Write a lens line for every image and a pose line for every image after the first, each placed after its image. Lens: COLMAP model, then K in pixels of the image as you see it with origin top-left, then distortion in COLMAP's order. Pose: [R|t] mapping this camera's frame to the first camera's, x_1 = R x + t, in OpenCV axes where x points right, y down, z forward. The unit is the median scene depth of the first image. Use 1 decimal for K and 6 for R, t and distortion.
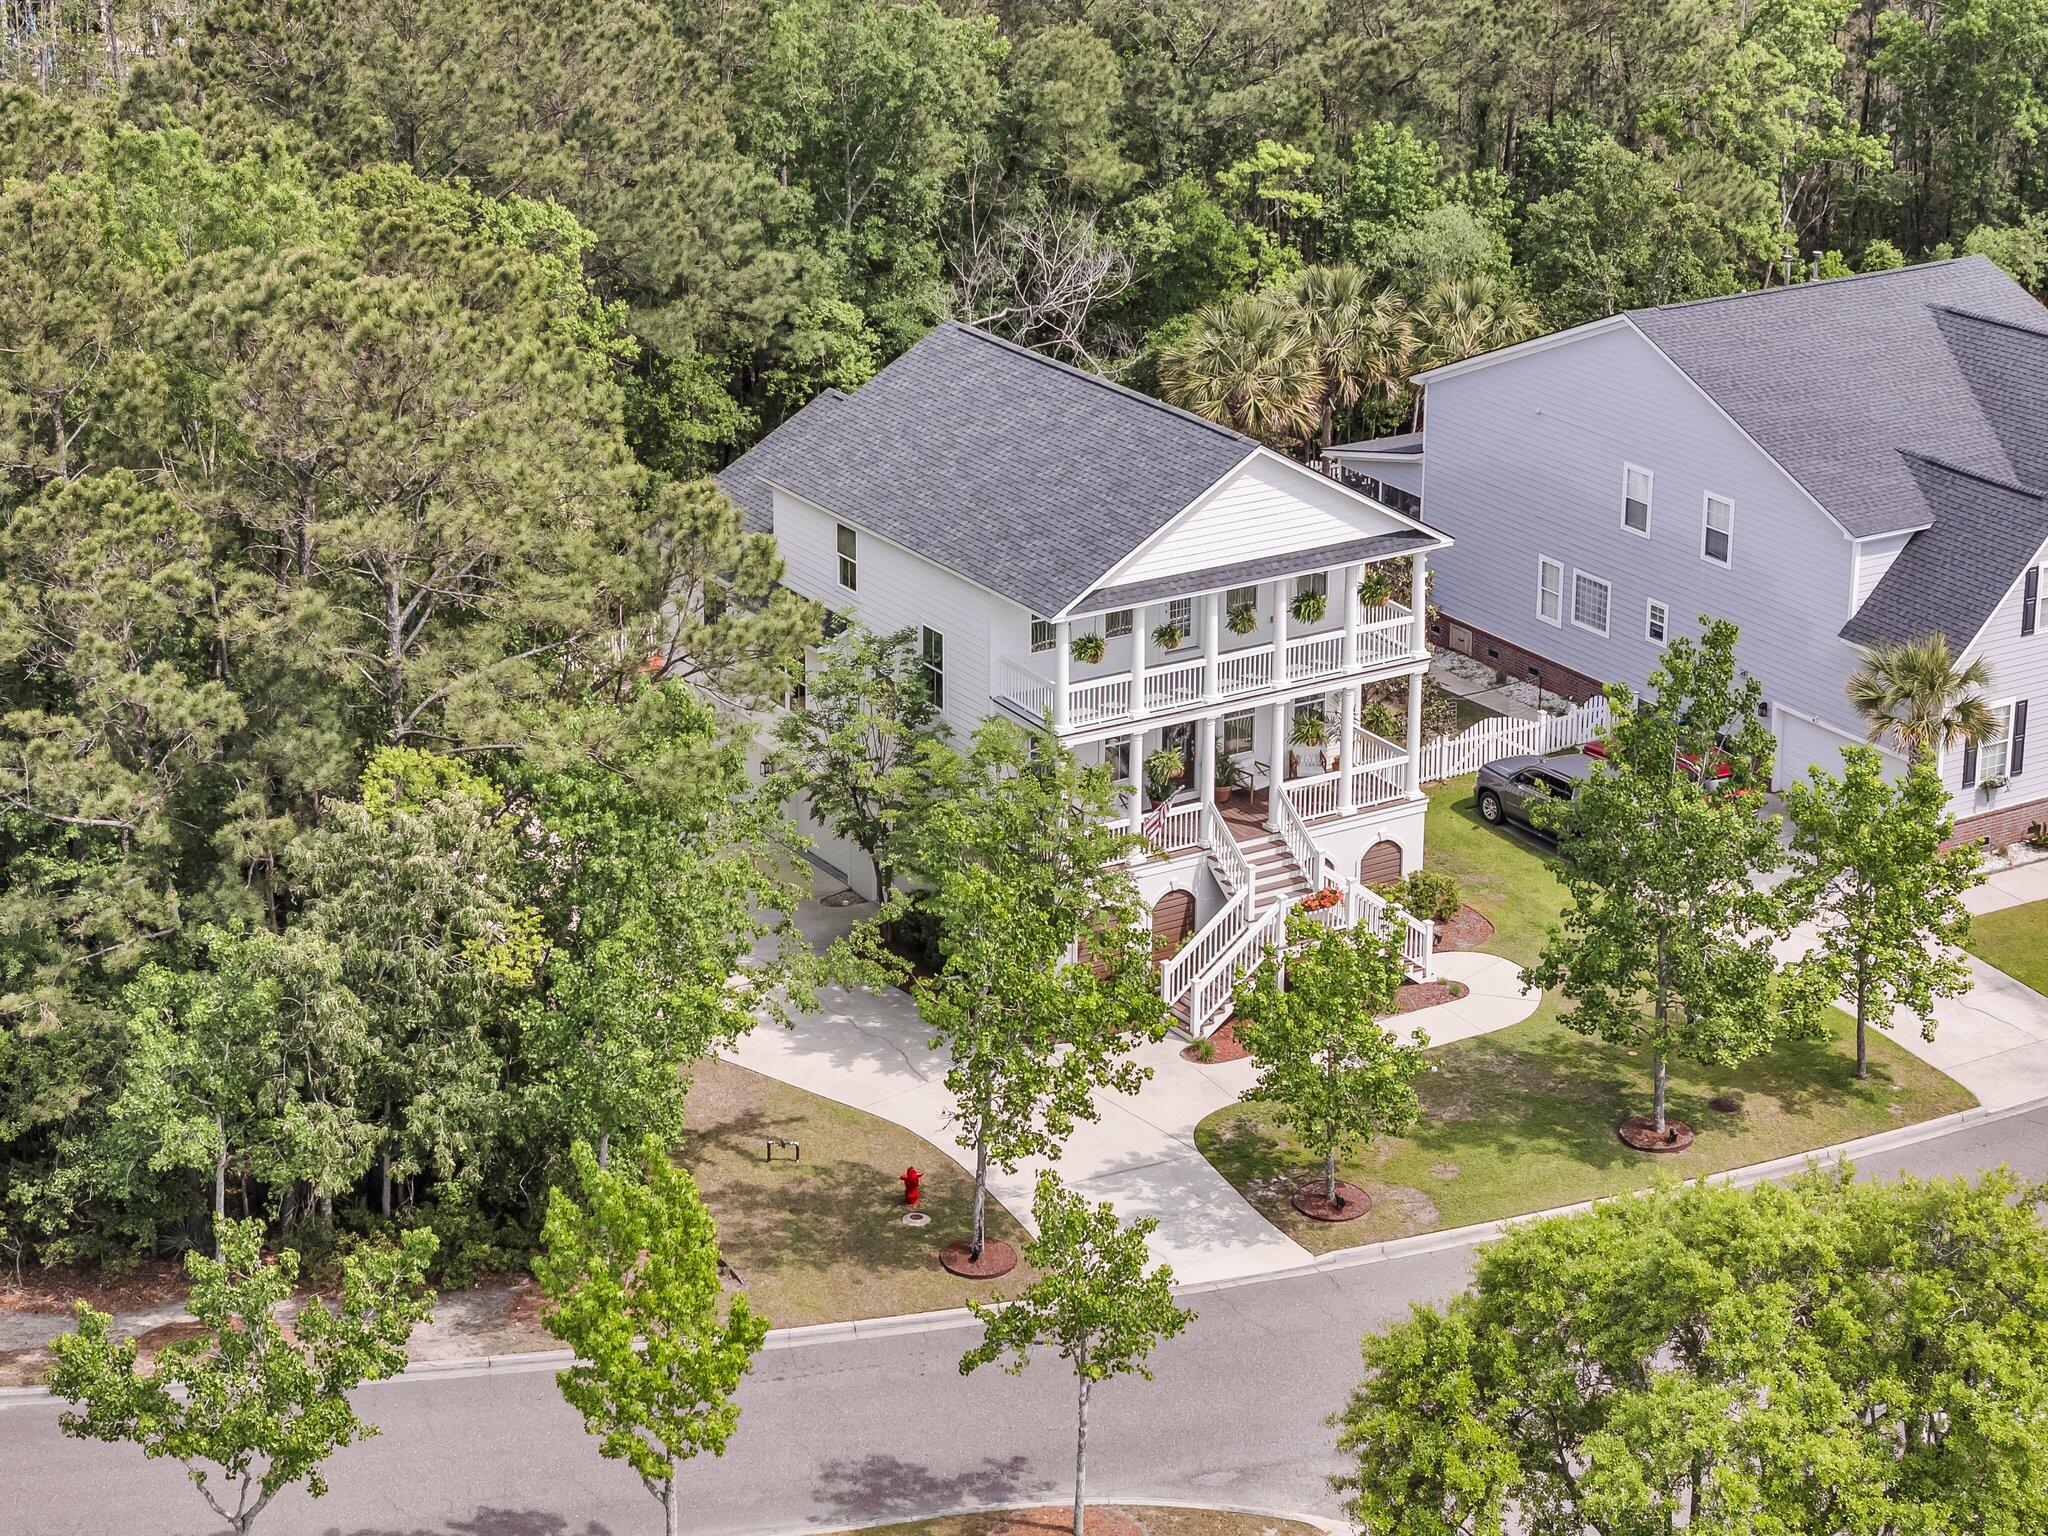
lens RADIAL K [[4186.4, 0, 1024.0], [0, 4186.4, 768.0], [0, 0, 1]] dist [0.016623, 0.133944]
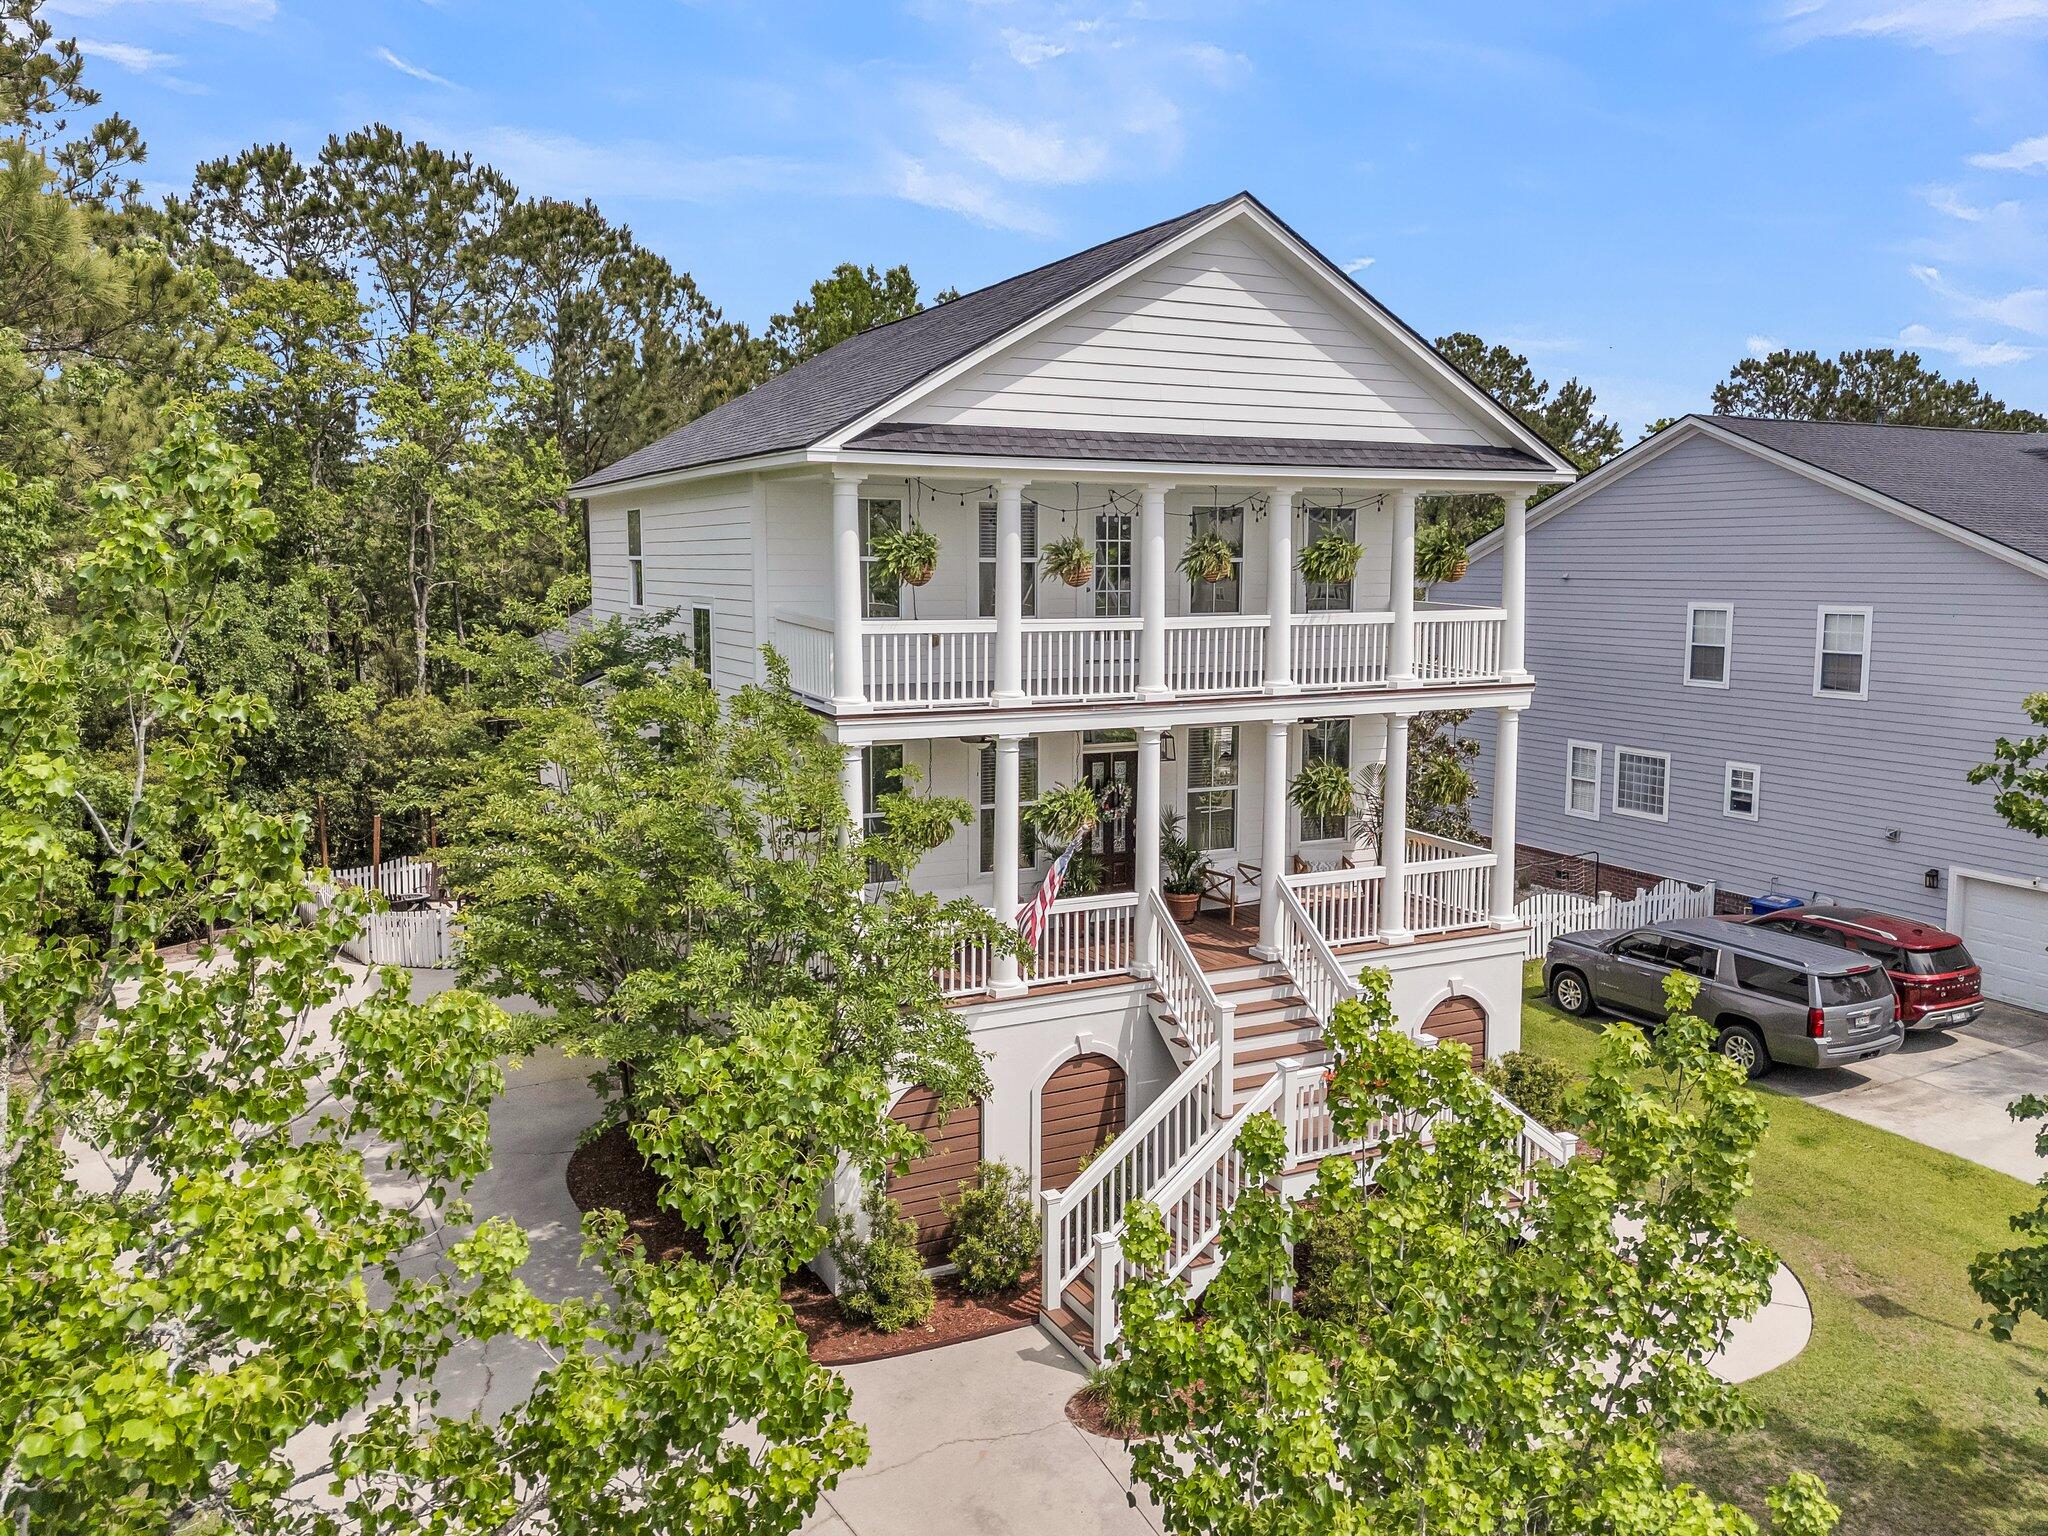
lens RADIAL K [[1602.6, 0, 1024.0], [0, 1602.6, 768.0], [0, 0, 1]] dist [0.057991, -0.006185]
pose [[0.995959, 0.007762, -0.089470, 0.045972], [-0.026733, 0.976719, -0.212852, 0.036851], [0.085735, 0.214384, 0.972980, 0.783311]]
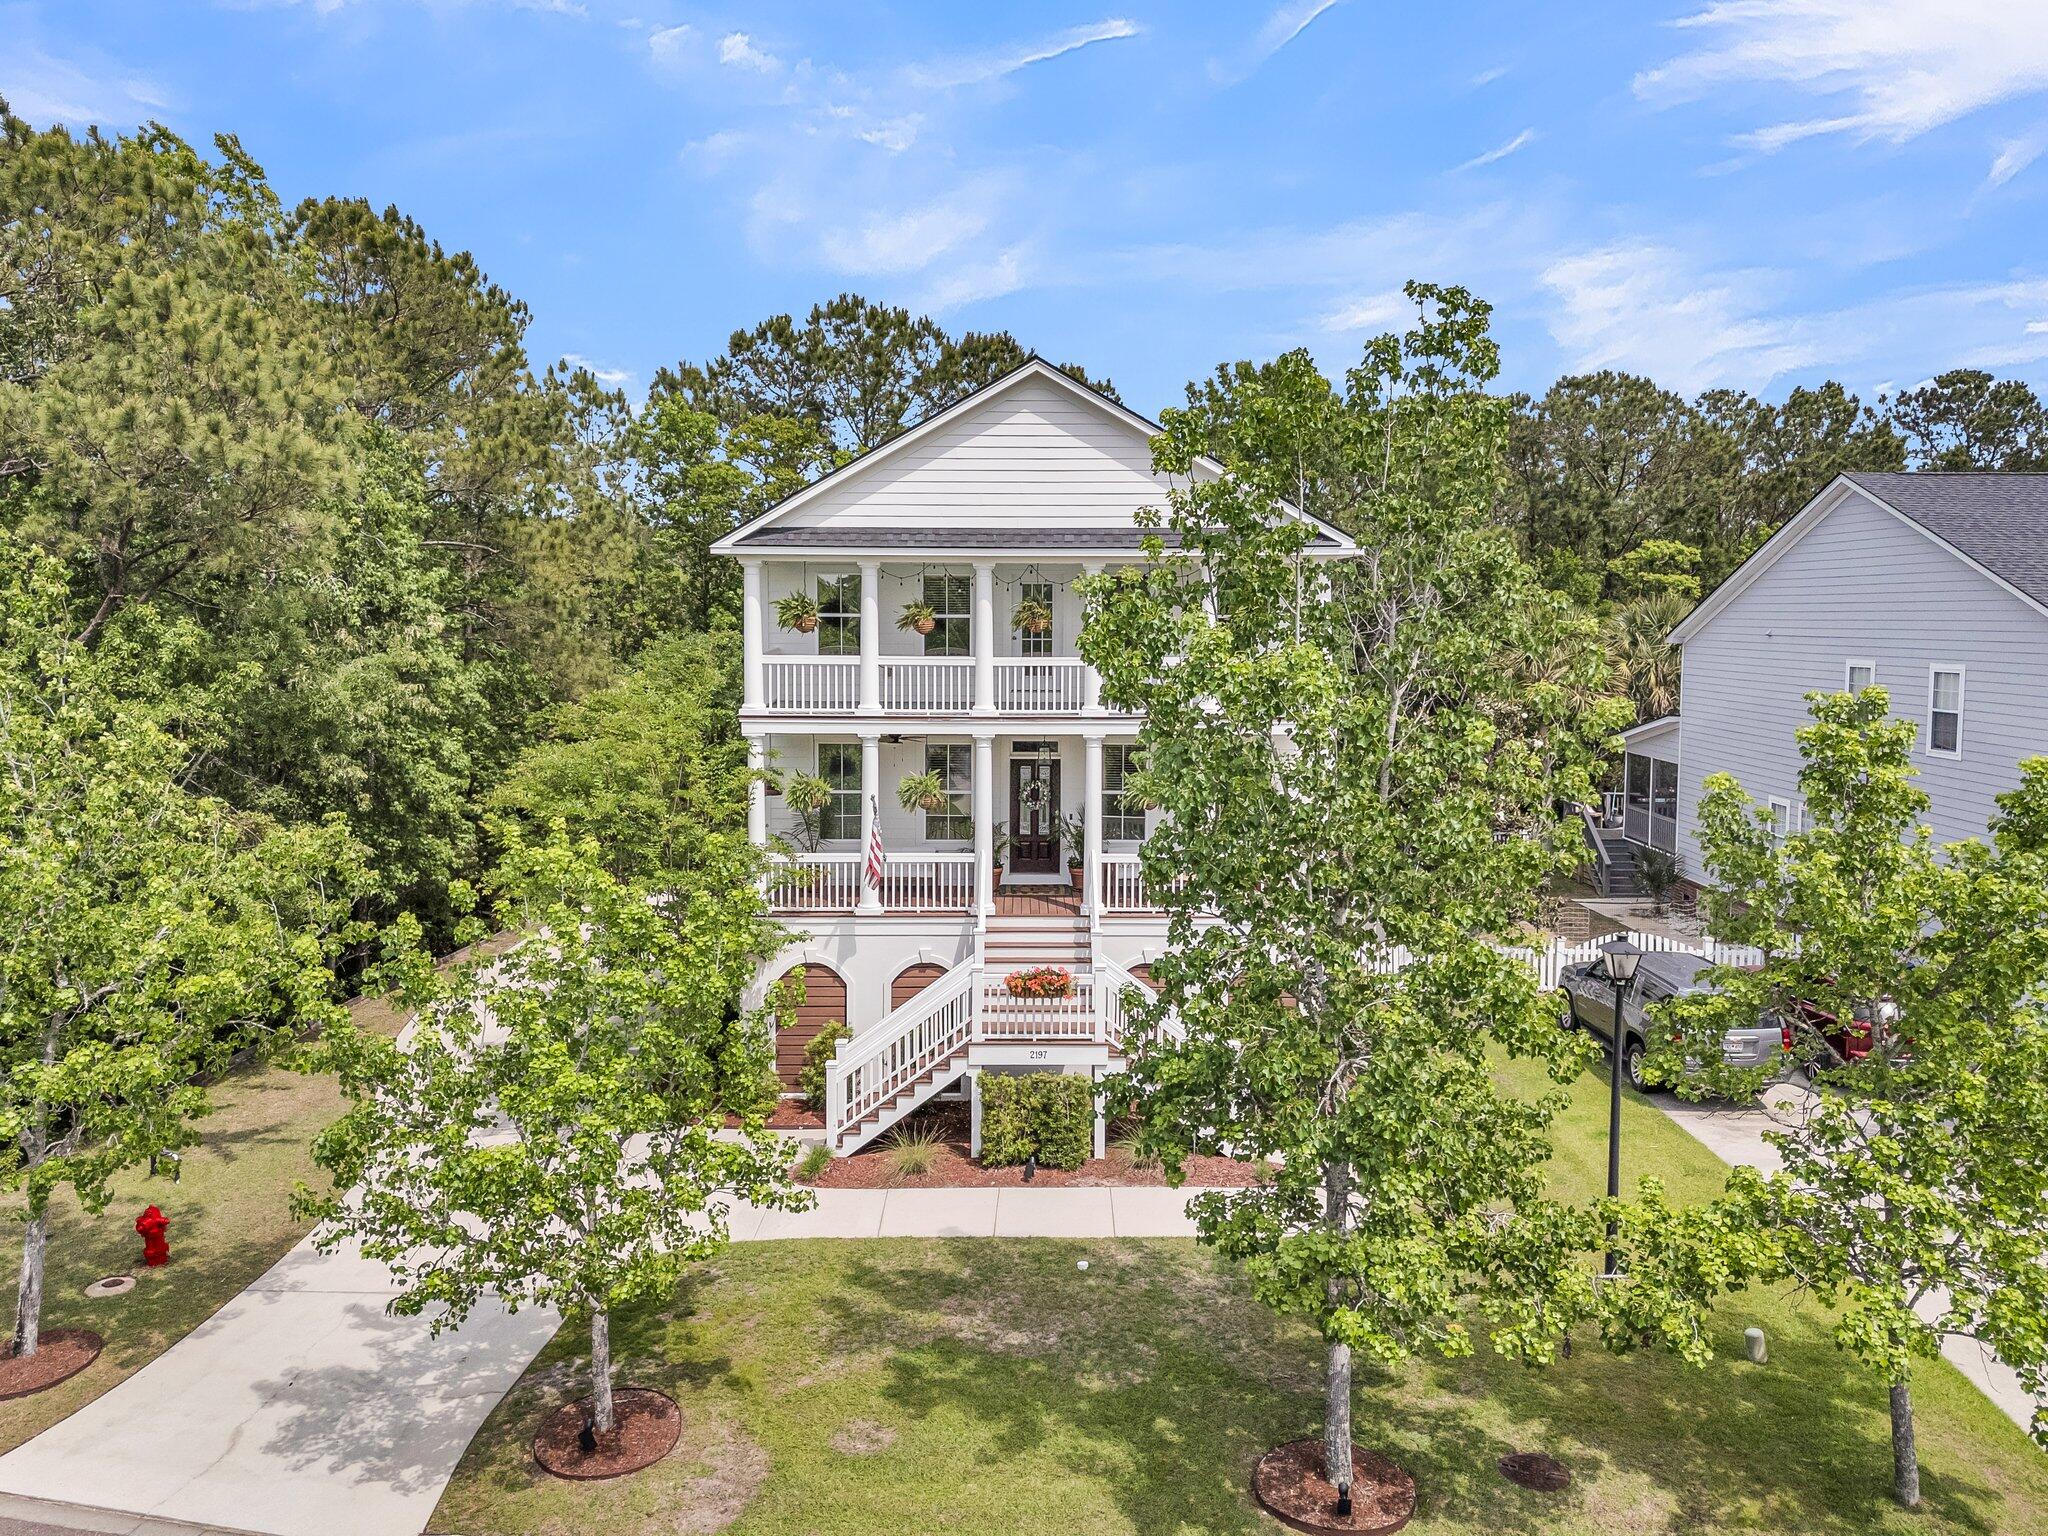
lens RADIAL K [[1546.0, 0, 1024.0], [0, 1546.0, 768.0], [0, 0, 1]] dist [0.000353, -0.000922]
pose [[0.835309, 0.062756, -0.546188, 0.202307], [-0.186601, 0.966853, -0.174286, 0.040004], [0.517146, 0.247502, 0.819331, 0.762140]]
